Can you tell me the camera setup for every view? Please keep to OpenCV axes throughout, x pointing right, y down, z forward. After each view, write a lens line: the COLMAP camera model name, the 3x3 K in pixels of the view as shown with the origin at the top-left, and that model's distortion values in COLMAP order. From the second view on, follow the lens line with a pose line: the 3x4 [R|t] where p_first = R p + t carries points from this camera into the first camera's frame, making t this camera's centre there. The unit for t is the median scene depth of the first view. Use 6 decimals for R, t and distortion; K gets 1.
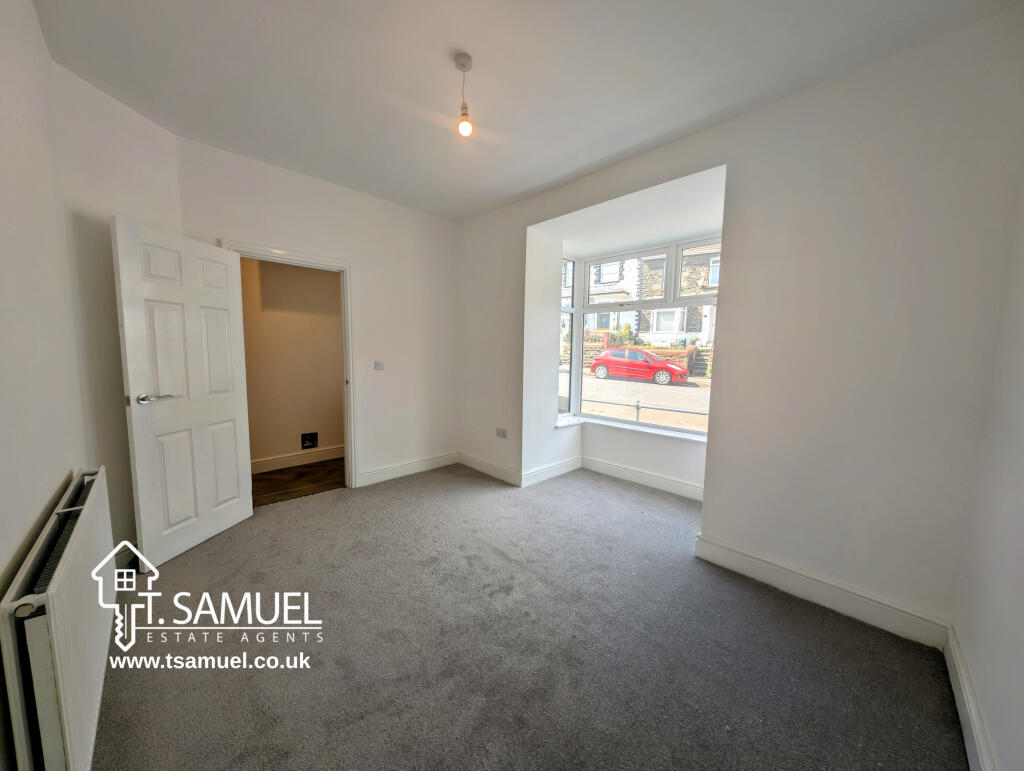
lens RADIAL K [[363.2, 0, 508.5], [0, 363.2, 386.4], [0, 0, 1]] dist [-0.000510, -0.000215]
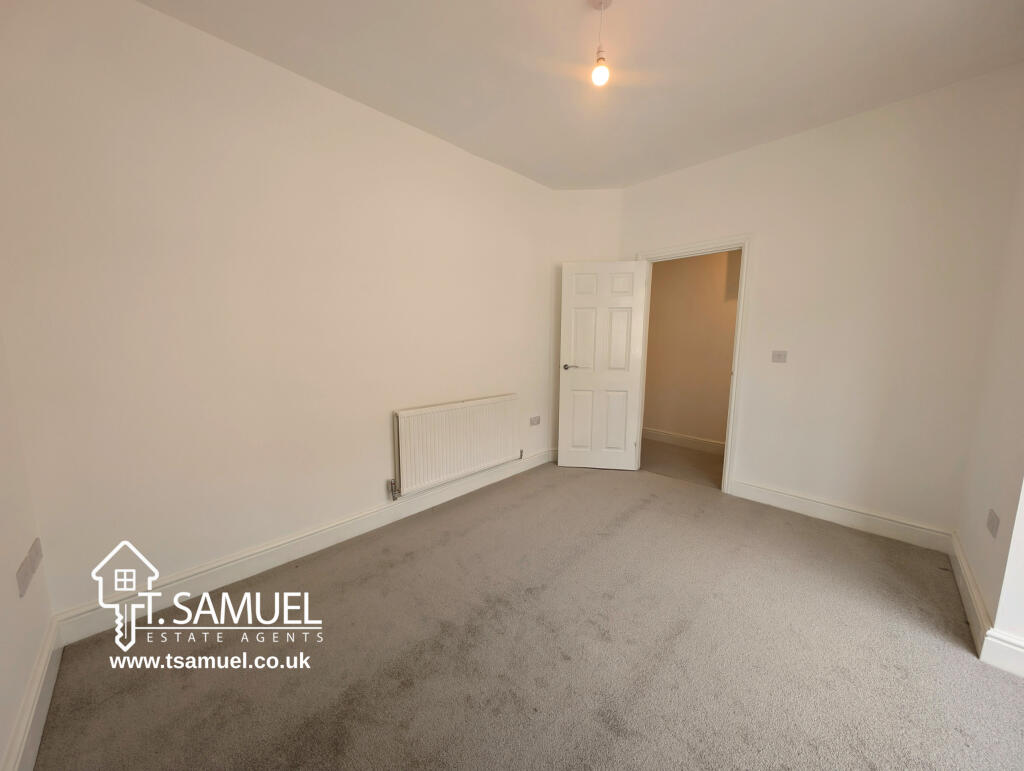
lens RADIAL K [[363.2, 0, 508.5], [0, 363.2, 386.4], [0, 0, 1]] dist [-0.000510, -0.000215]
pose [[0.003498, 0.118494, -0.992949, 0.543858], [-0.101064, 0.987913, 0.117537, -0.036407], [0.994874, 0.099940, 0.015431, 0.555464]]
